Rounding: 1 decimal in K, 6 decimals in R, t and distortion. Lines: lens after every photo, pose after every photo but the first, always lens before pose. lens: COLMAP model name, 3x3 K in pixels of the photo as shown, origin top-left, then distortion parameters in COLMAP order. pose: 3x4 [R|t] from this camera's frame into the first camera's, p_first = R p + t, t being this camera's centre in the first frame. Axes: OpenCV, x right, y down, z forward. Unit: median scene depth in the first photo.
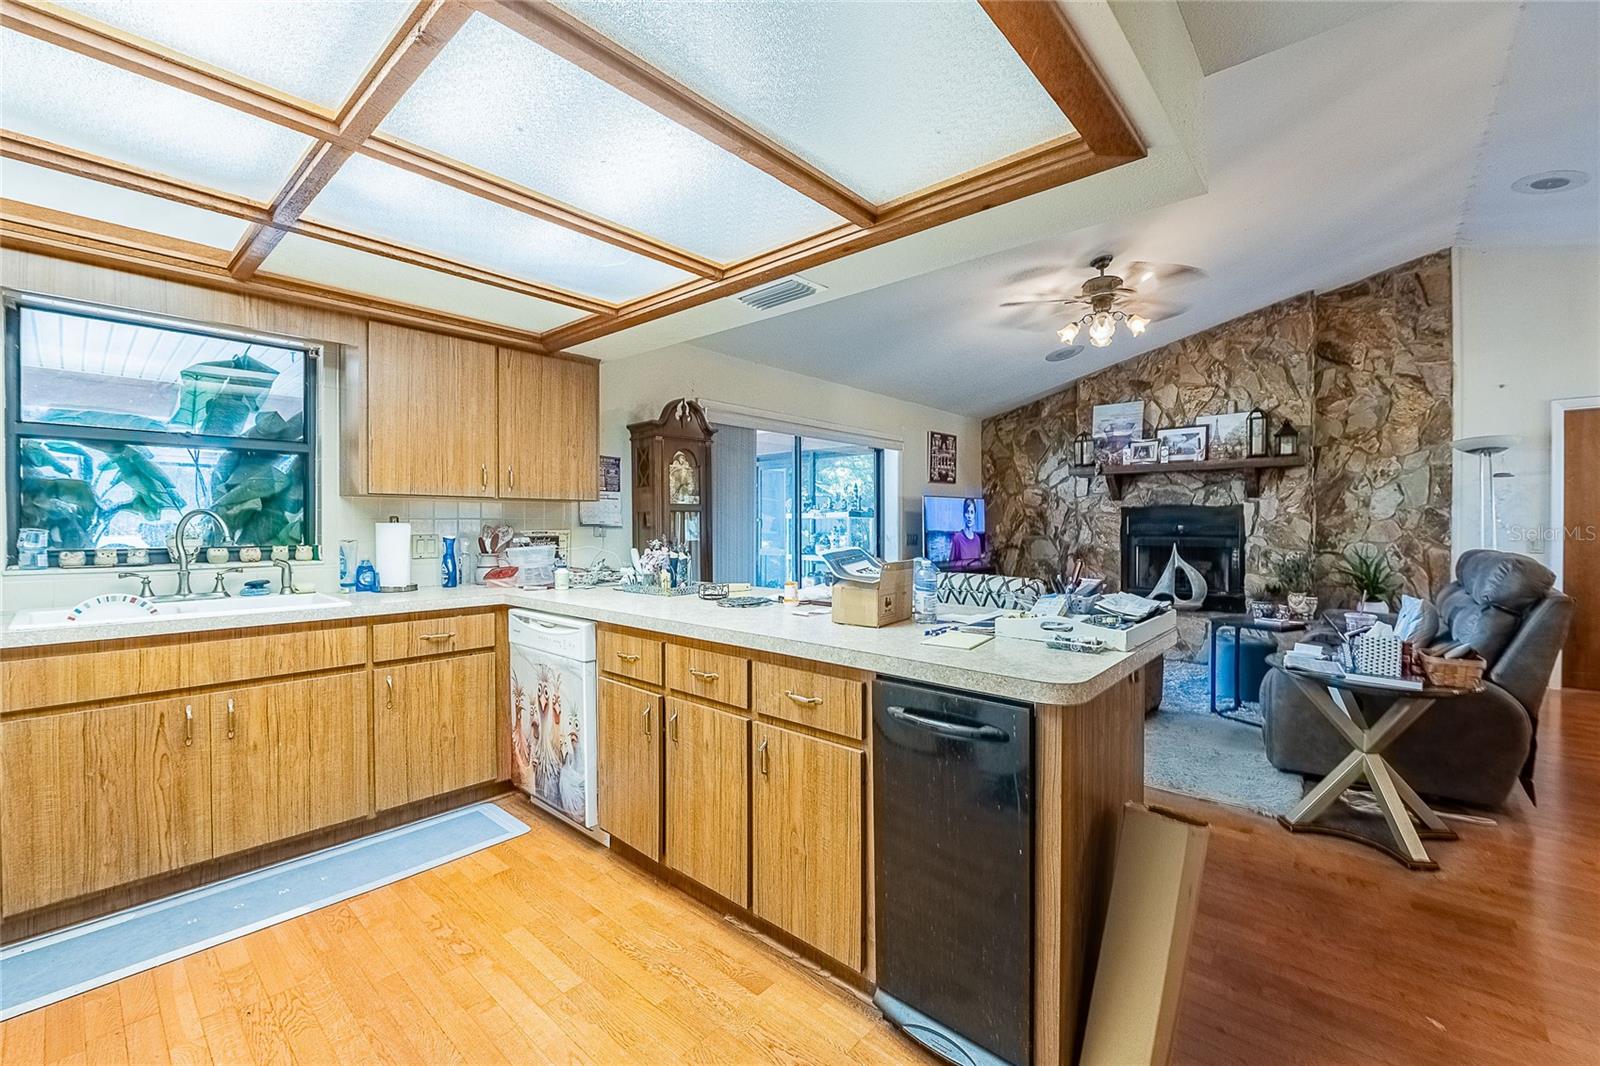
lens RADIAL K [[638.9, 0, 796.7], [0, 638.9, 528.4], [0, 0, 1]] dist [-0.026032, -0.000255]
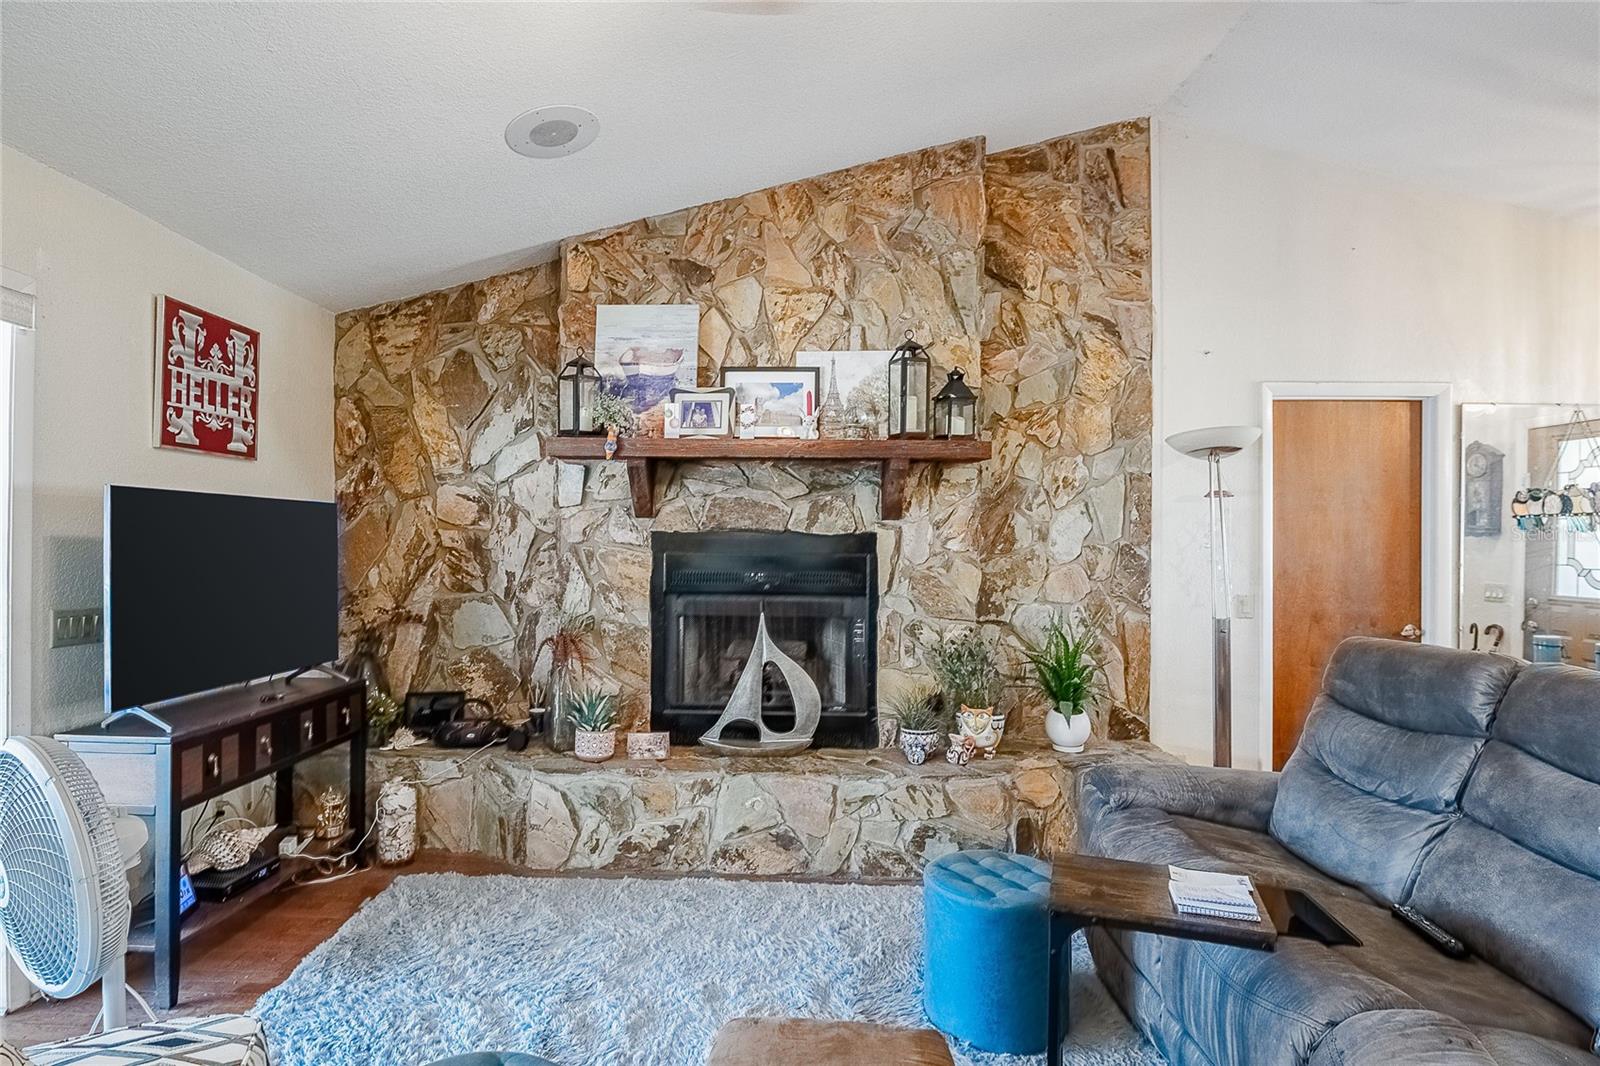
lens RADIAL K [[878.4, 0, 736.9], [0, 878.4, 544.5], [0, 0, 1]] dist [0.011733, 0.000525]
pose [[0.775317, 0.007922, 0.631523, 0.173552], [-0.004627, 0.999966, -0.006864, -0.022349], [-0.631556, 0.002399, 0.775327, 0.514538]]
